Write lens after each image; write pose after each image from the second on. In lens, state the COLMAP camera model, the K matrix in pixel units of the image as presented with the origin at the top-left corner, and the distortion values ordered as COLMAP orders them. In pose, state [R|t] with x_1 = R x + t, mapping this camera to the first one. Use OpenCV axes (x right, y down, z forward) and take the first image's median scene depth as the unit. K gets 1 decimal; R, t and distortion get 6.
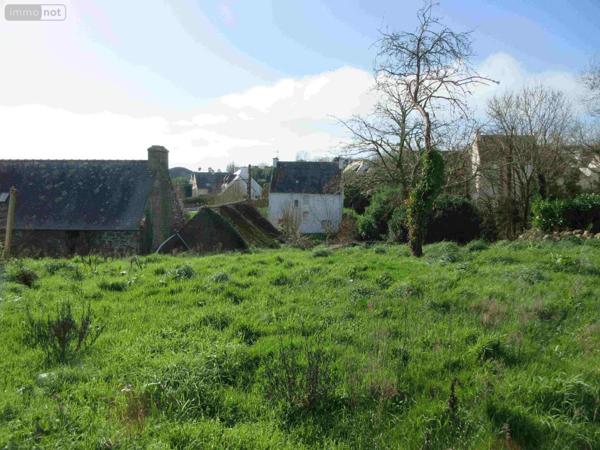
lens RADIAL K [[433.2, 0, 298.1], [0, 433.2, 220.5], [0, 0, 1]] dist [-0.004008, -0.004311]
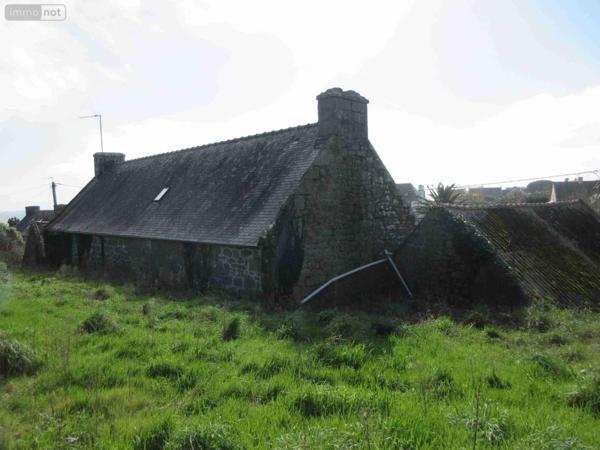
lens RADIAL K [[433.2, 0, 298.1], [0, 433.2, 220.5], [0, 0, 1]] dist [-0.004008, -0.004311]
pose [[0.695943, -0.003008, -0.718091, 0.018992], [-0.032350, 0.998845, -0.035536, 0.007701], [0.717368, 0.047961, 0.695041, 0.614313]]
